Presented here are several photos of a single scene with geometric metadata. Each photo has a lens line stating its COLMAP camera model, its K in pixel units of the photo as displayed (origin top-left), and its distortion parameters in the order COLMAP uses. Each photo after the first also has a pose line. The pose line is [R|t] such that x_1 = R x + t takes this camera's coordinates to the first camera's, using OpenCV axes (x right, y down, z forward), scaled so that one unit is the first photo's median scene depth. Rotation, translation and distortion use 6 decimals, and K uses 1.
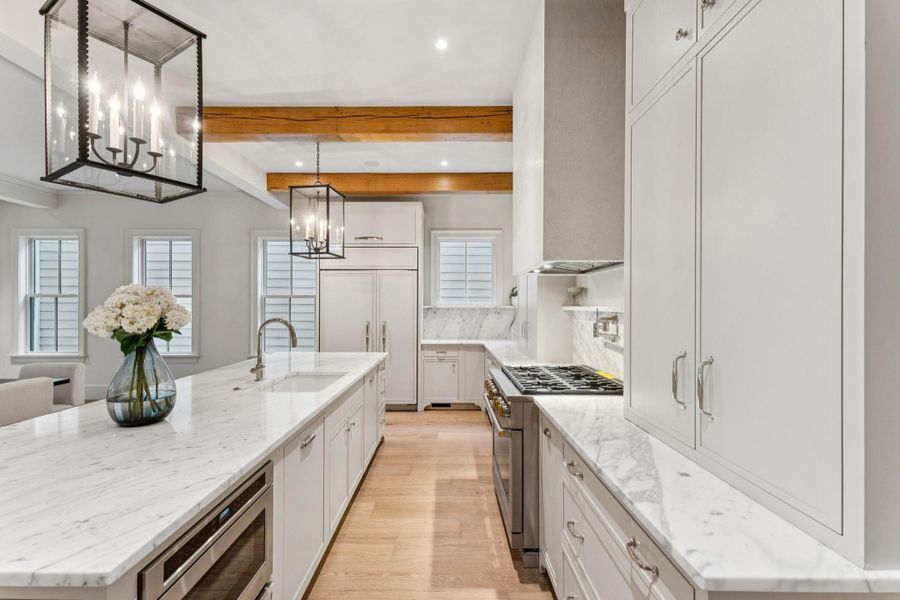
lens RADIAL K [[400.6, 0, 447.9], [0, 400.6, 306.1], [0, 0, 1]] dist [0.016091, -0.000459]
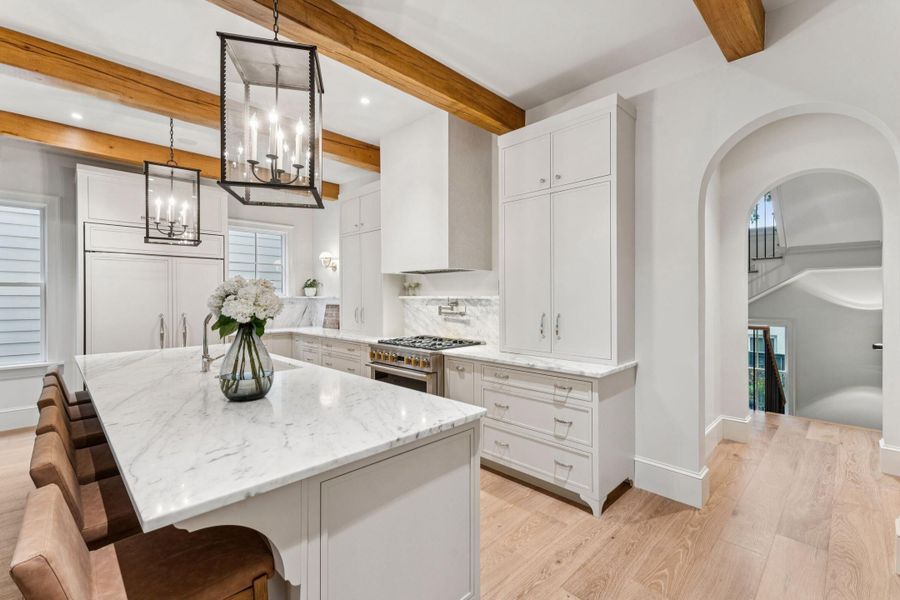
lens RADIAL K [[388.8, 0, 457.2], [0, 388.8, 295.6], [0, 0, 1]] dist [0.021053, -0.000024]
pose [[0.702786, -0.004896, 0.711384, -0.559179], [0.006579, 0.999978, 0.000383, 0.000803], [-0.711371, 0.004411, 0.702803, -0.096742]]
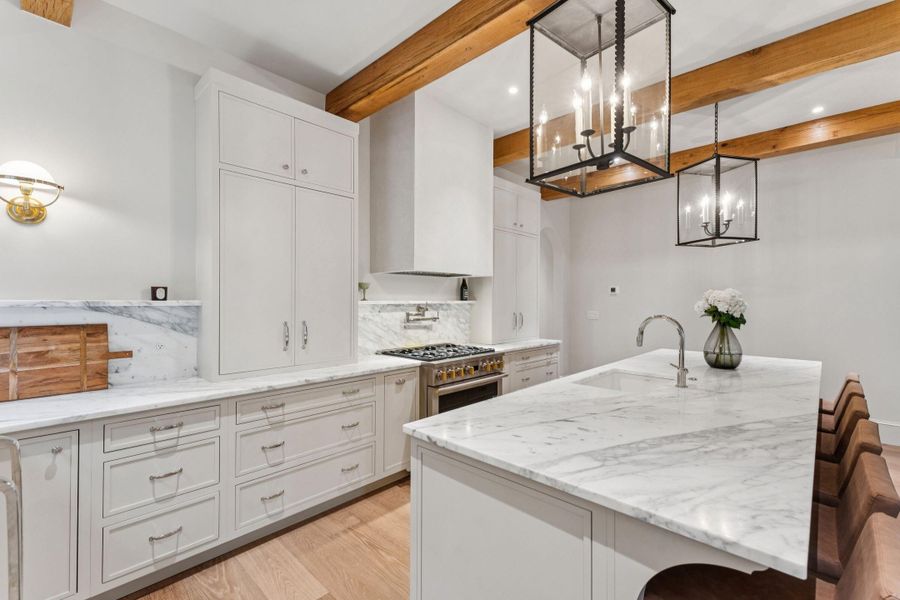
lens RADIAL K [[397.4, 0, 450.1], [0, 397.4, 293.7], [0, 0, 1]] dist [0.022778, -0.000160]
pose [[-0.730239, 0.009016, 0.683132, -0.554460], [-0.001452, 0.999890, -0.014748, -0.000977], [-0.683190, -0.011761, -0.730146, 1.536007]]
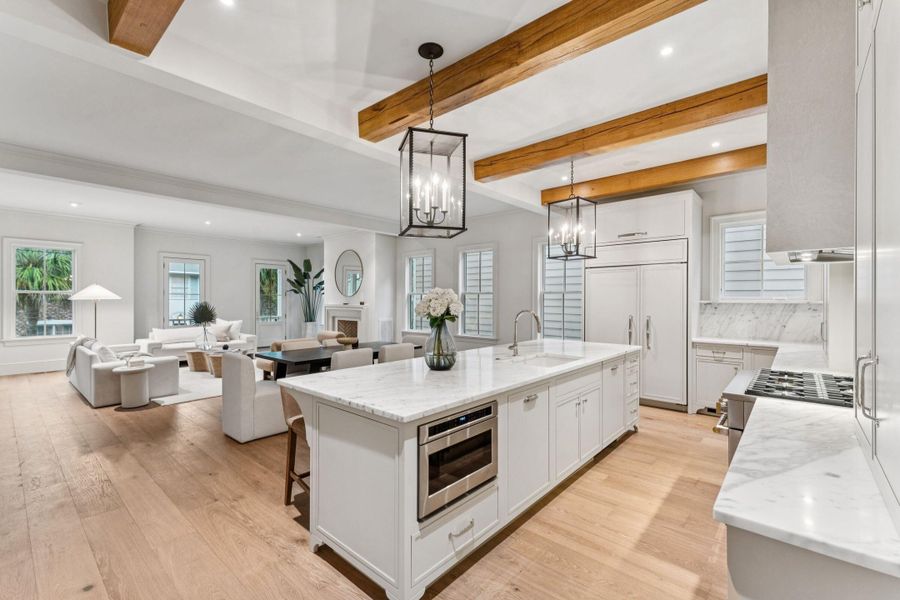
lens RADIAL K [[396.0, 0, 450.0], [0, 396.0, 300.0], [0, 0, 1]] dist [0.020307, -0.000309]
pose [[0.755879, -0.000215, -0.654711, 0.182542], [-0.001297, 0.999997, -0.001825, -0.000103], [0.654710, 0.002229, 0.755877, -0.115871]]
